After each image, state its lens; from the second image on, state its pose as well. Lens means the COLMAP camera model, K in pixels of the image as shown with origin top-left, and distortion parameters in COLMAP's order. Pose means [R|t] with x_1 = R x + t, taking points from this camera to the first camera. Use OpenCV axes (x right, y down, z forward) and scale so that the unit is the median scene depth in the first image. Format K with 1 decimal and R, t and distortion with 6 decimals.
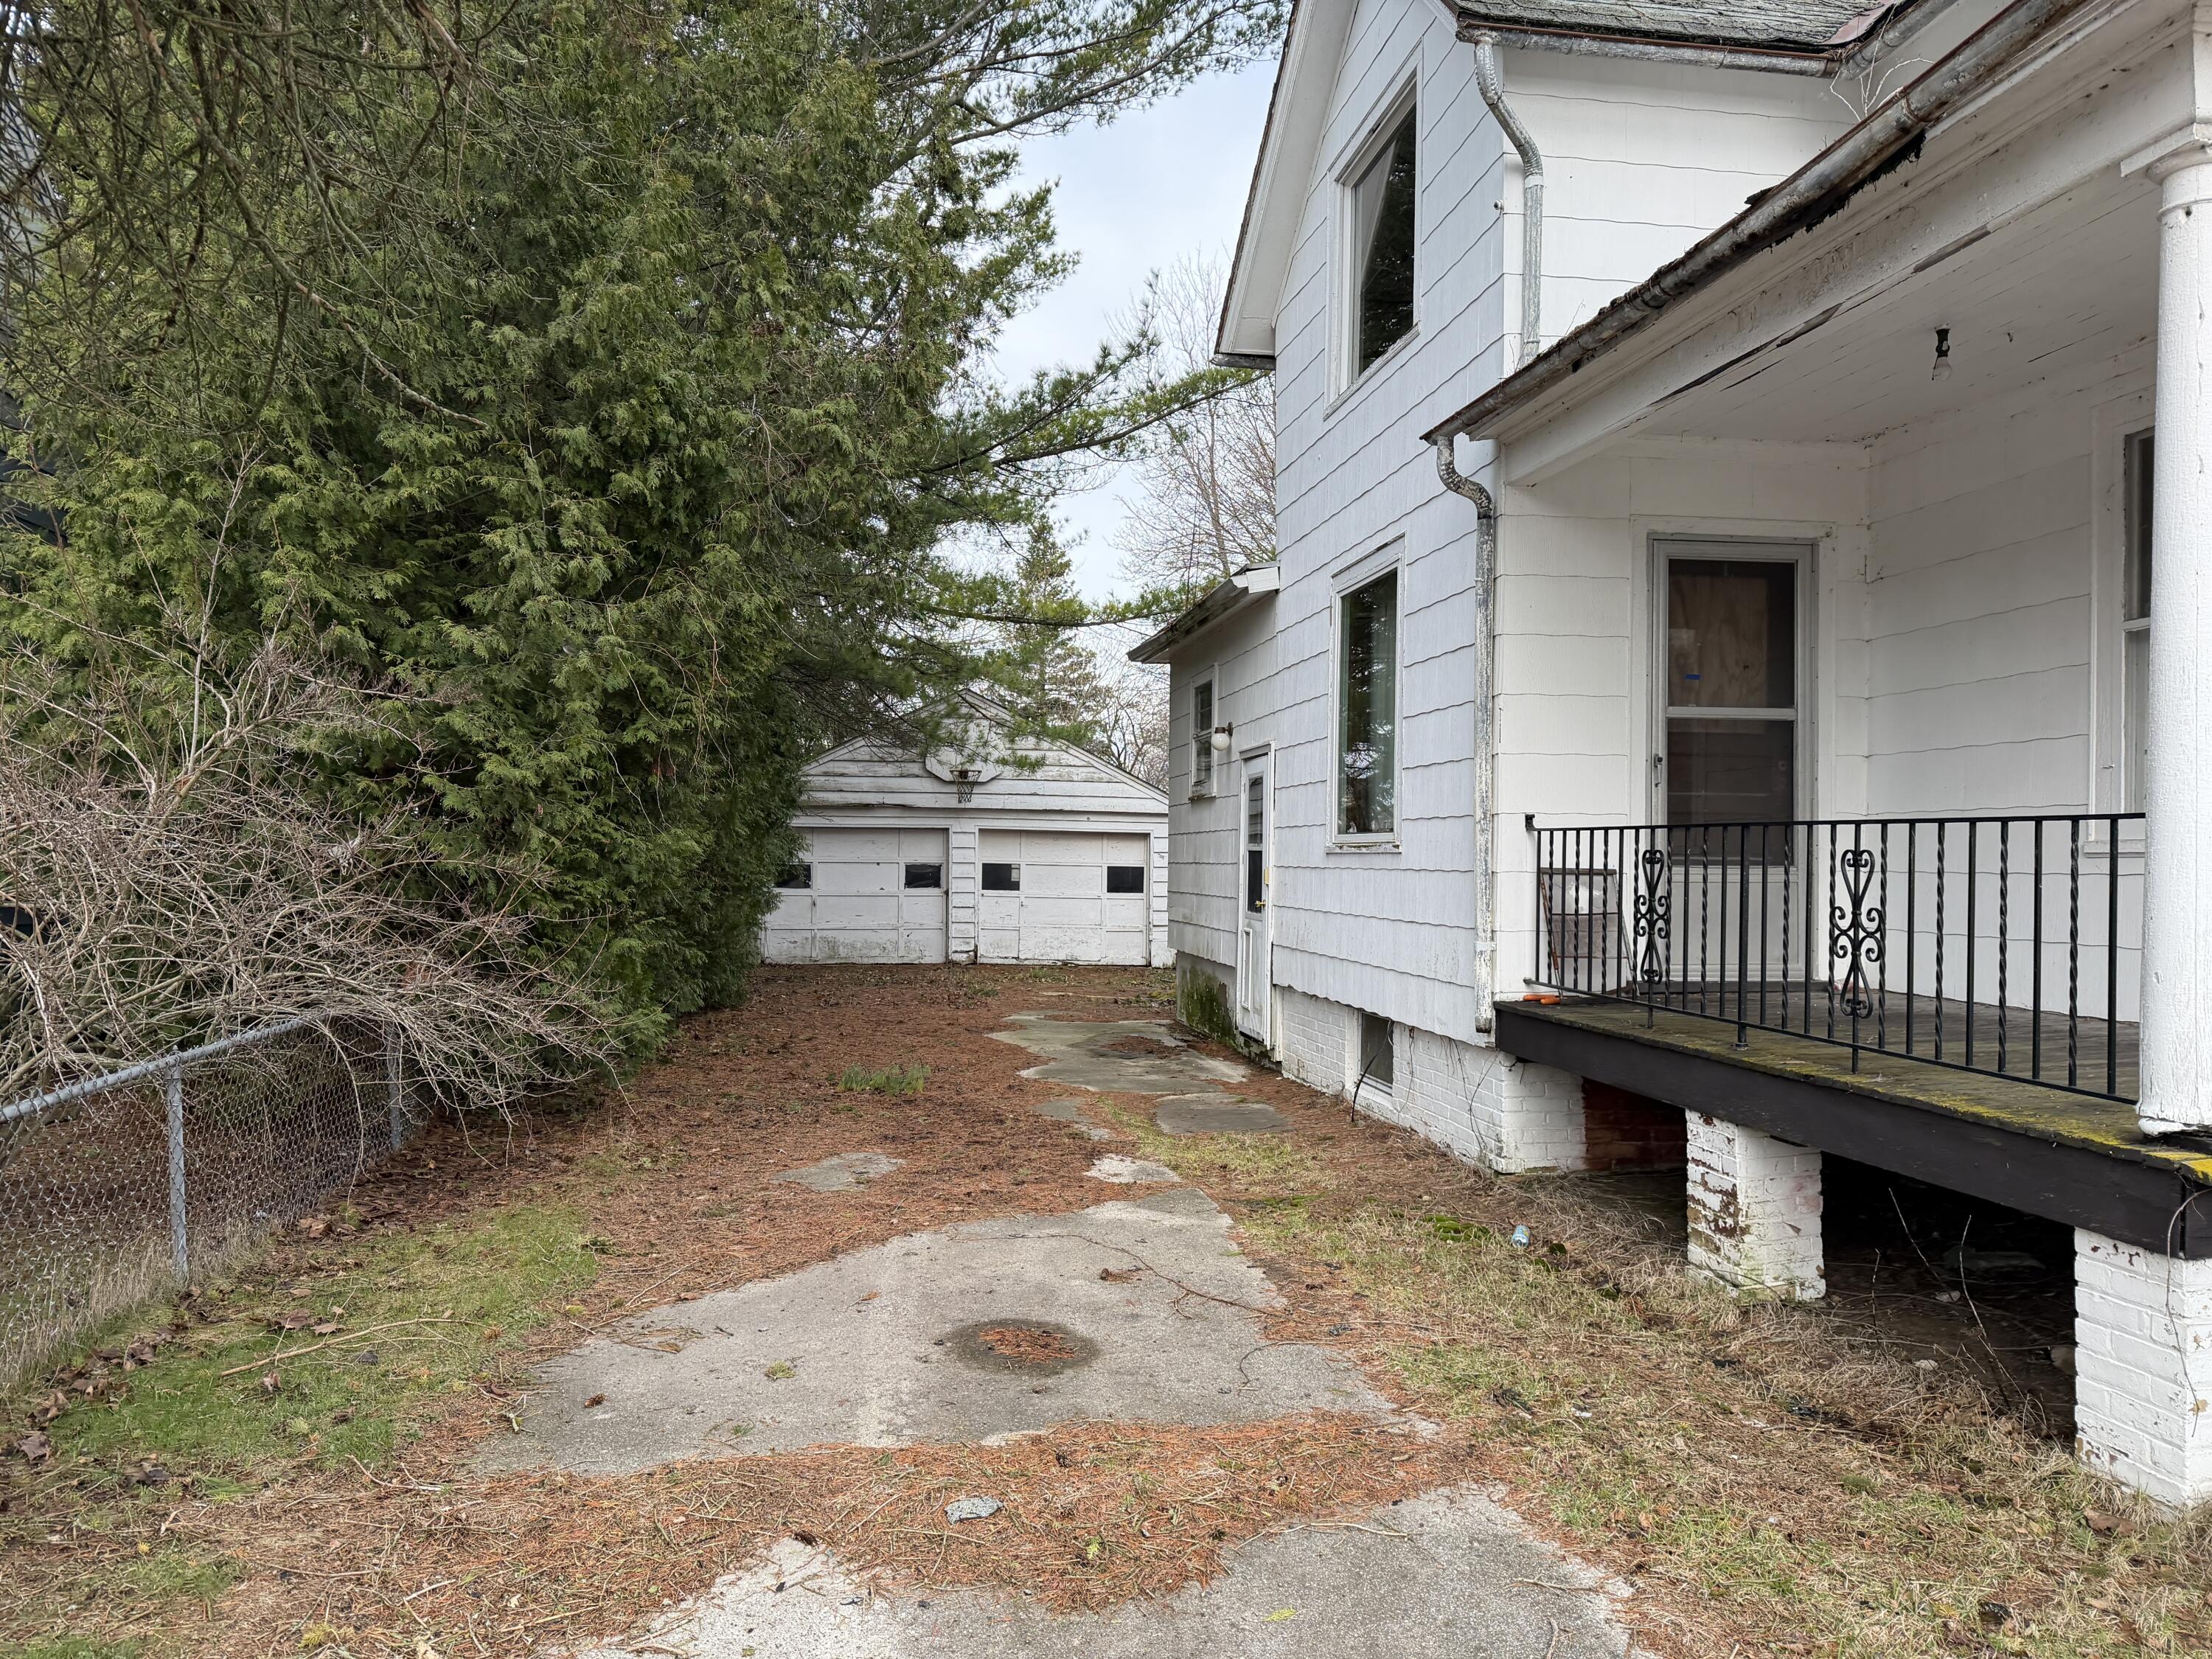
lens RADIAL K [[1549.2, 0, 1086.5], [0, 1549.2, 829.9], [0, 0, 1]] dist [0.048153, -0.040211]
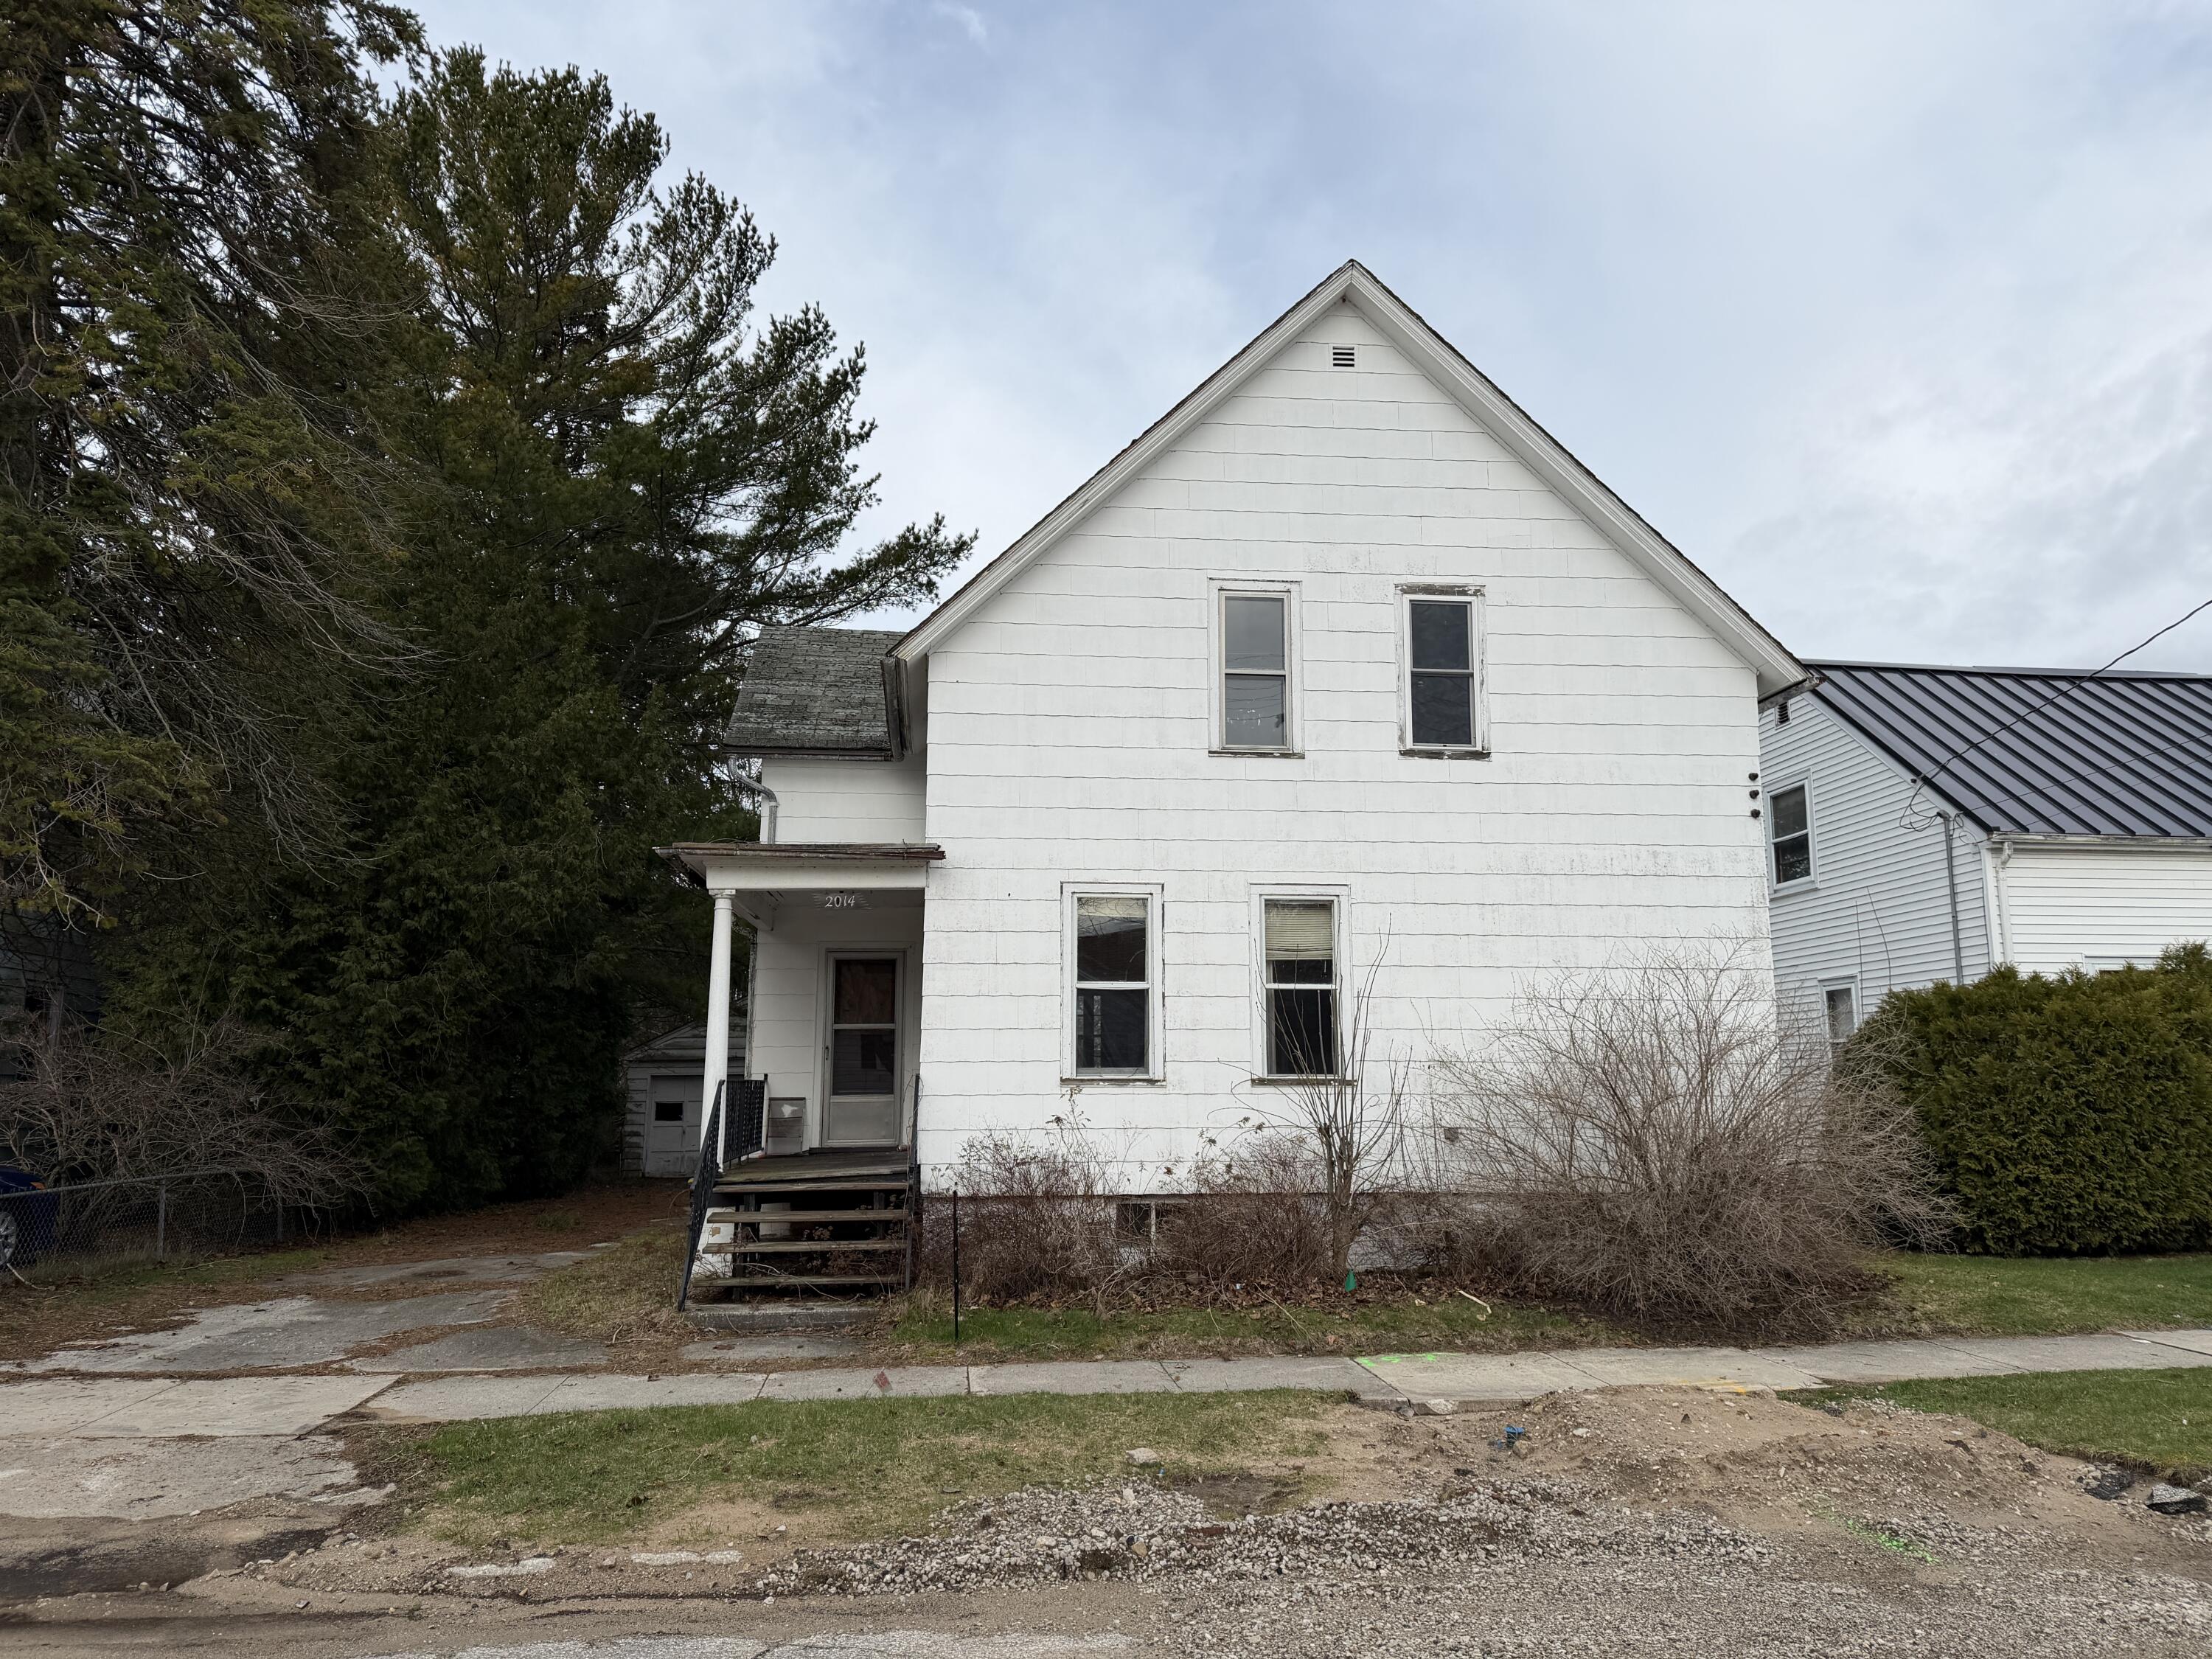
lens RADIAL K [[1549.2, 0, 1124.6], [0, 1549.2, 847.3], [0, 0, 1]] dist [0.048153, -0.040211]
pose [[0.998556, -0.021399, -0.049284, 0.862286], [0.013516, 0.987813, -0.155057, 0.021340], [0.052002, 0.154167, 0.986675, -1.179499]]
